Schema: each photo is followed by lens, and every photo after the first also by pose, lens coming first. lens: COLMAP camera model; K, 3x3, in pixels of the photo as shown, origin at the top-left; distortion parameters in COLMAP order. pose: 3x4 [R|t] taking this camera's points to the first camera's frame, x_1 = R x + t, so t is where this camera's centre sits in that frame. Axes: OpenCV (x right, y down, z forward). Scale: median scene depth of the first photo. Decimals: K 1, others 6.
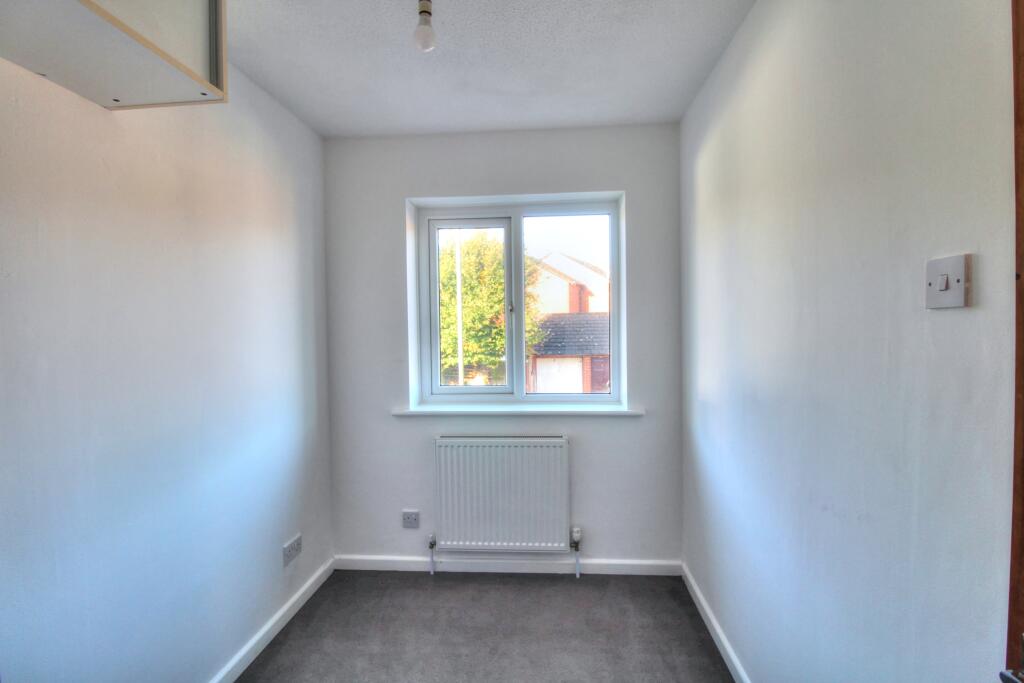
lens RADIAL K [[537.8, 0, 427.9], [0, 537.8, 294.2], [0, 0, 1]] dist [-0.015120, -0.000838]
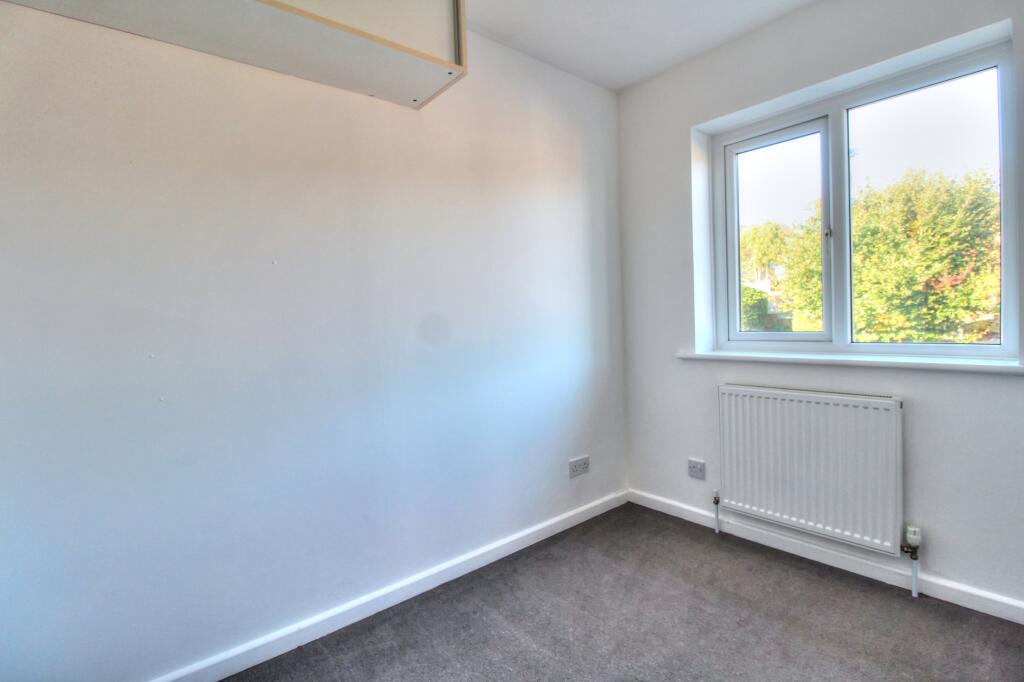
lens RADIAL K [[495.6, 0, 510.8], [0, 495.6, 328.8], [0, 0, 1]] dist [-0.016595, -0.000734]
pose [[0.687665, 0.006631, -0.725998, 0.371168], [0.015203, 0.999608, 0.023530, 0.147834], [0.725869, -0.027218, 0.687294, 0.172951]]
